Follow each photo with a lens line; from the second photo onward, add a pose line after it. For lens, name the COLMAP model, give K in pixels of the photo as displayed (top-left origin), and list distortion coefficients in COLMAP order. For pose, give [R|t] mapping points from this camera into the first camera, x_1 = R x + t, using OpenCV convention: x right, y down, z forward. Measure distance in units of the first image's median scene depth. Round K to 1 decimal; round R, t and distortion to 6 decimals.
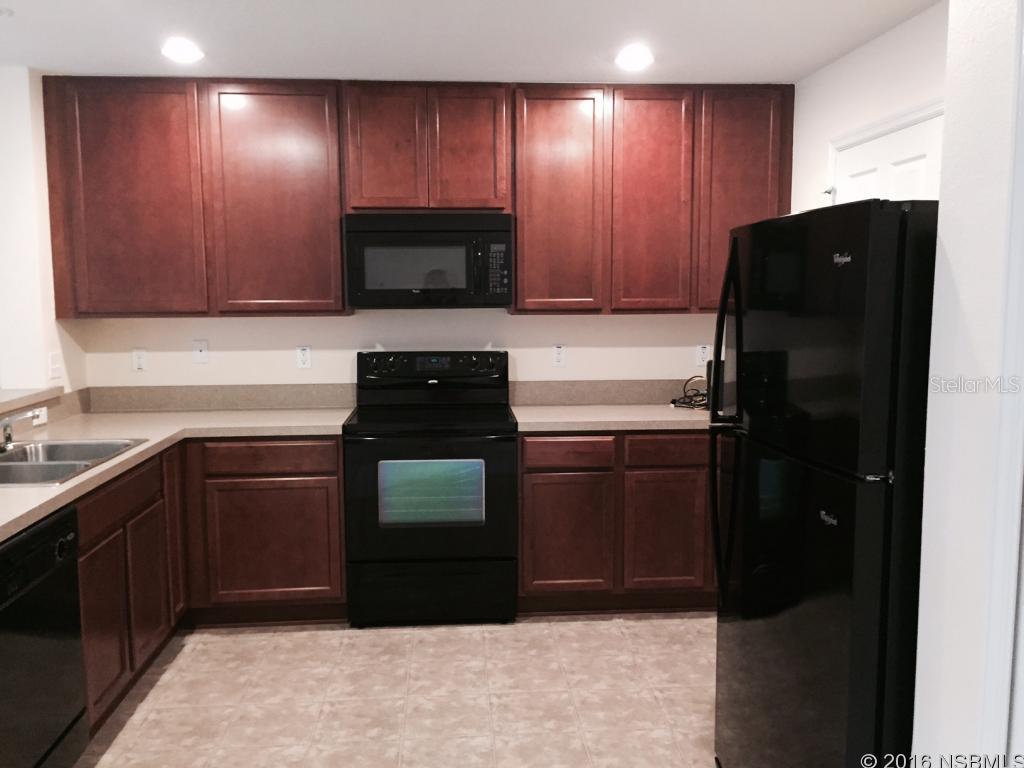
lens RADIAL K [[870.8, 0, 517.9], [0, 870.8, 387.6], [0, 0, 1]] dist [0.012910, -0.069491]
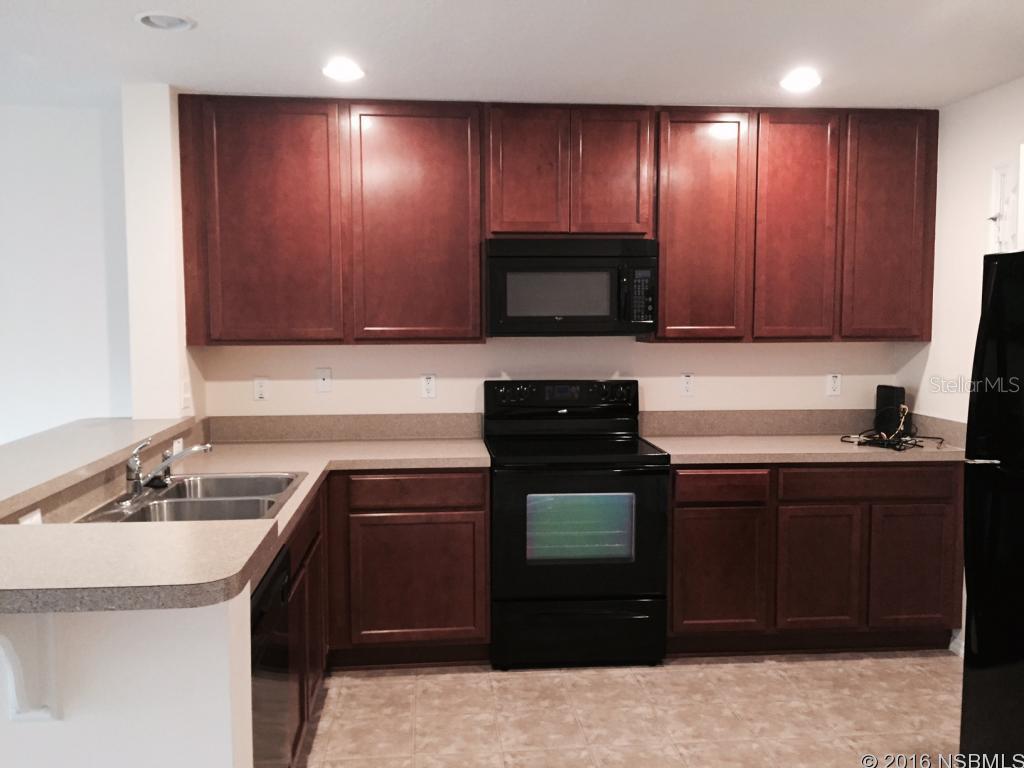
lens RADIAL K [[870.8, 0, 509.0], [0, 870.8, 386.1], [0, 0, 1]] dist [0.012910, -0.069491]
pose [[0.999994, 0.002559, 0.002406, -0.175831], [-0.002481, 0.999489, -0.031865, -0.004587], [-0.002486, 0.031859, 0.999489, 0.036089]]
